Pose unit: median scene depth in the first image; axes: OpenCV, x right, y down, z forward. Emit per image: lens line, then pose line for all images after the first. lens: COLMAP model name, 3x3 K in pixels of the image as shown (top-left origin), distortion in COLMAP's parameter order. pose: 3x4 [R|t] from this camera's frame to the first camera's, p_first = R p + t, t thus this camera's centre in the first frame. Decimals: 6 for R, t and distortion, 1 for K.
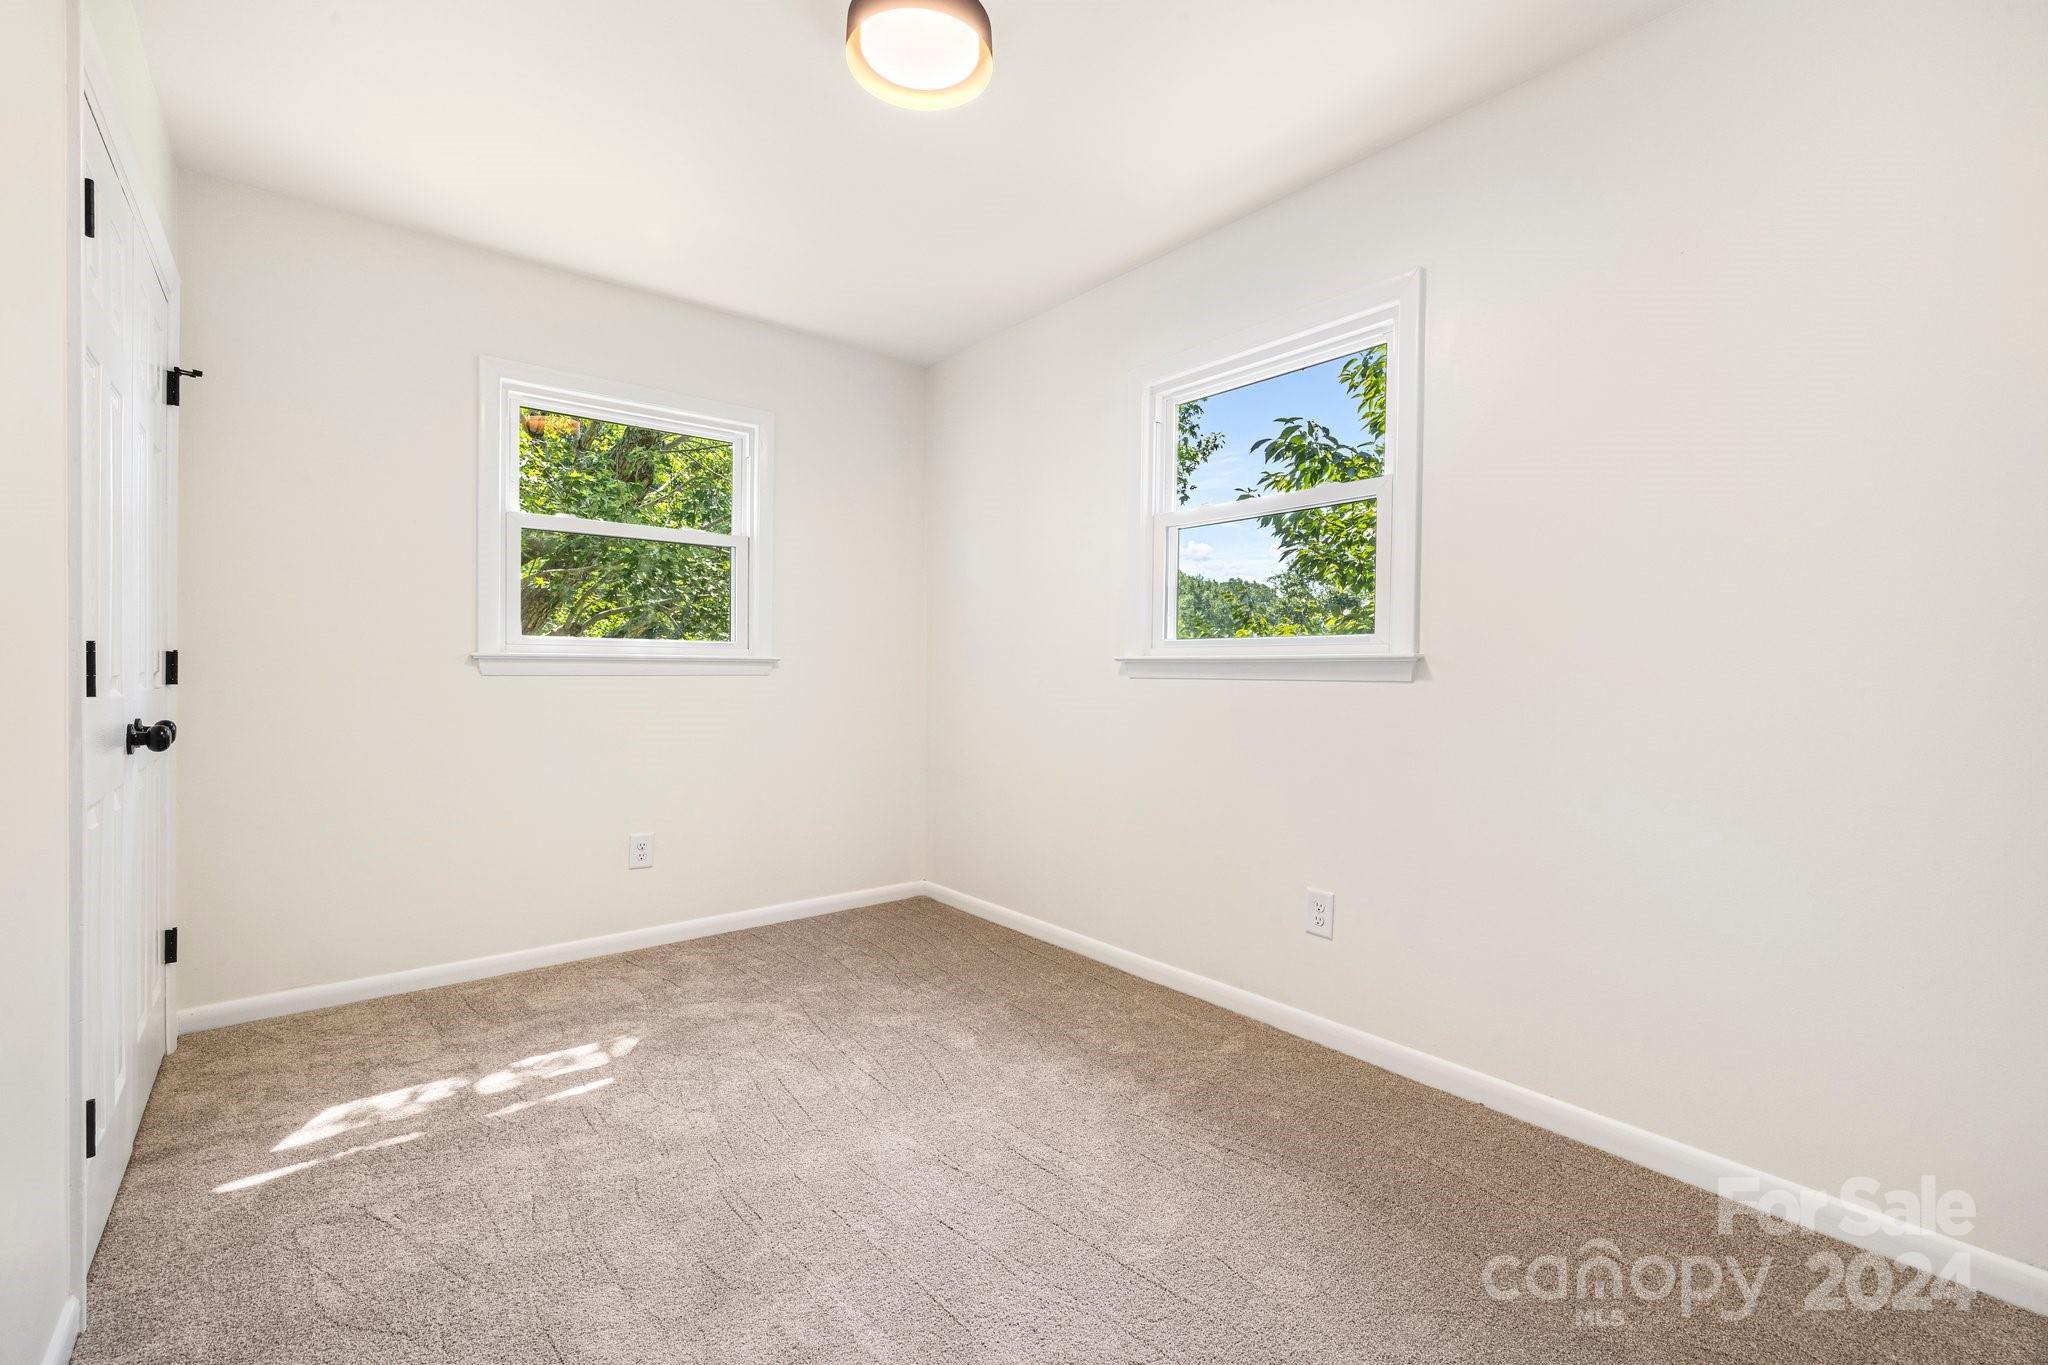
lens RADIAL K [[863.5, 0, 1022.6], [0, 863.5, 660.9], [0, 0, 1]] dist [0.000621, 0.000460]
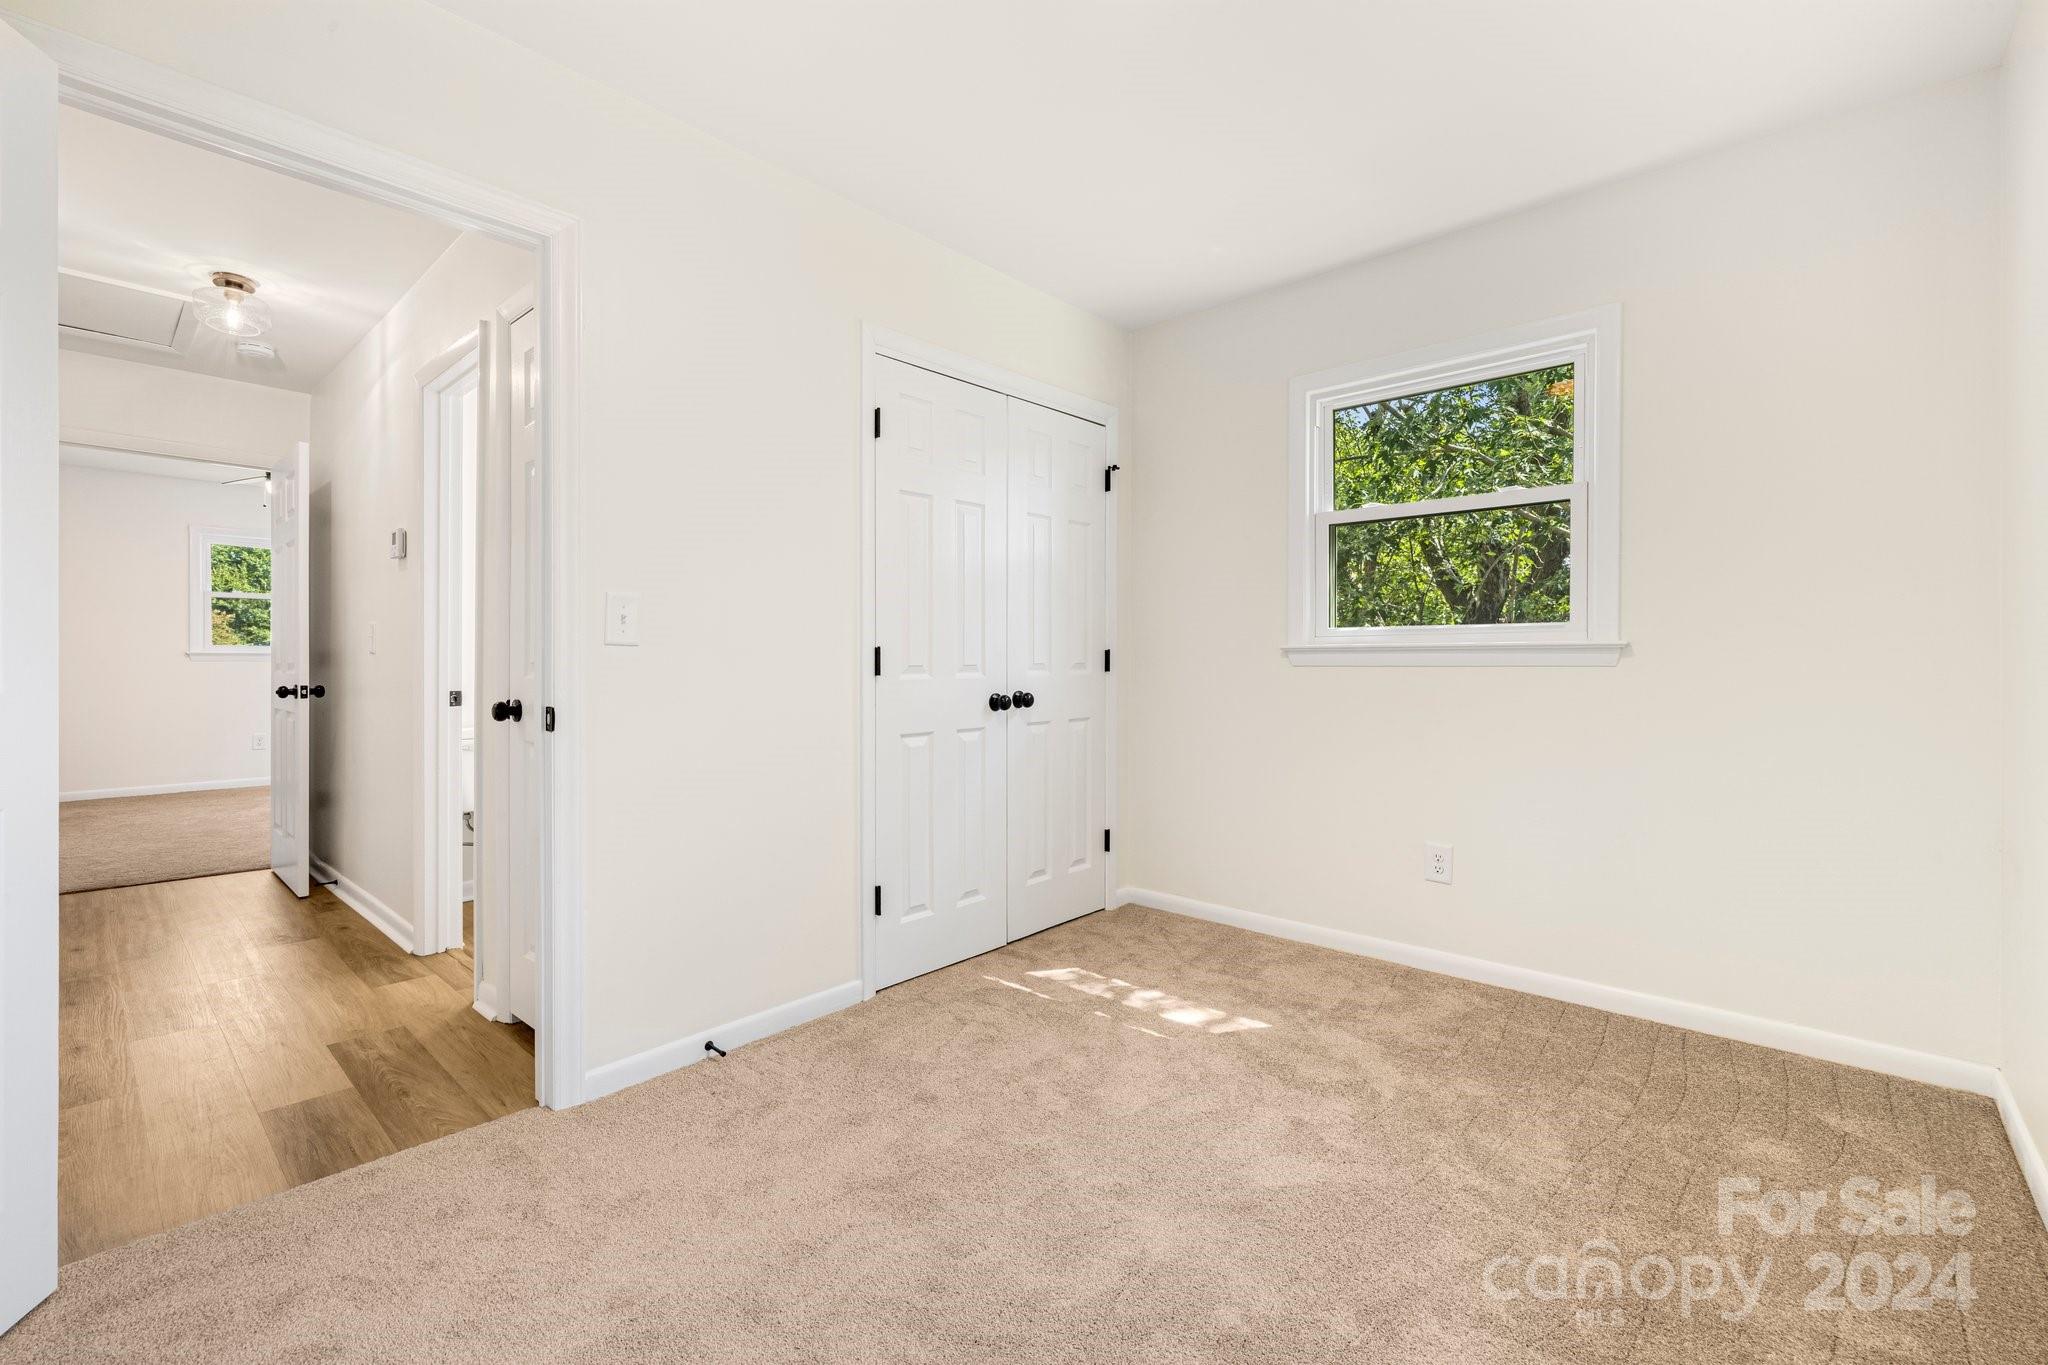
lens RADIAL K [[863.5, 0, 1022.6], [0, 863.5, 660.9], [0, 0, 1]] dist [0.000621, 0.000460]
pose [[0.149773, -0.010703, -0.988662, 0.455661], [0.010227, 0.999905, -0.009275, 0.018281], [0.988667, -0.008722, 0.149869, 0.540786]]
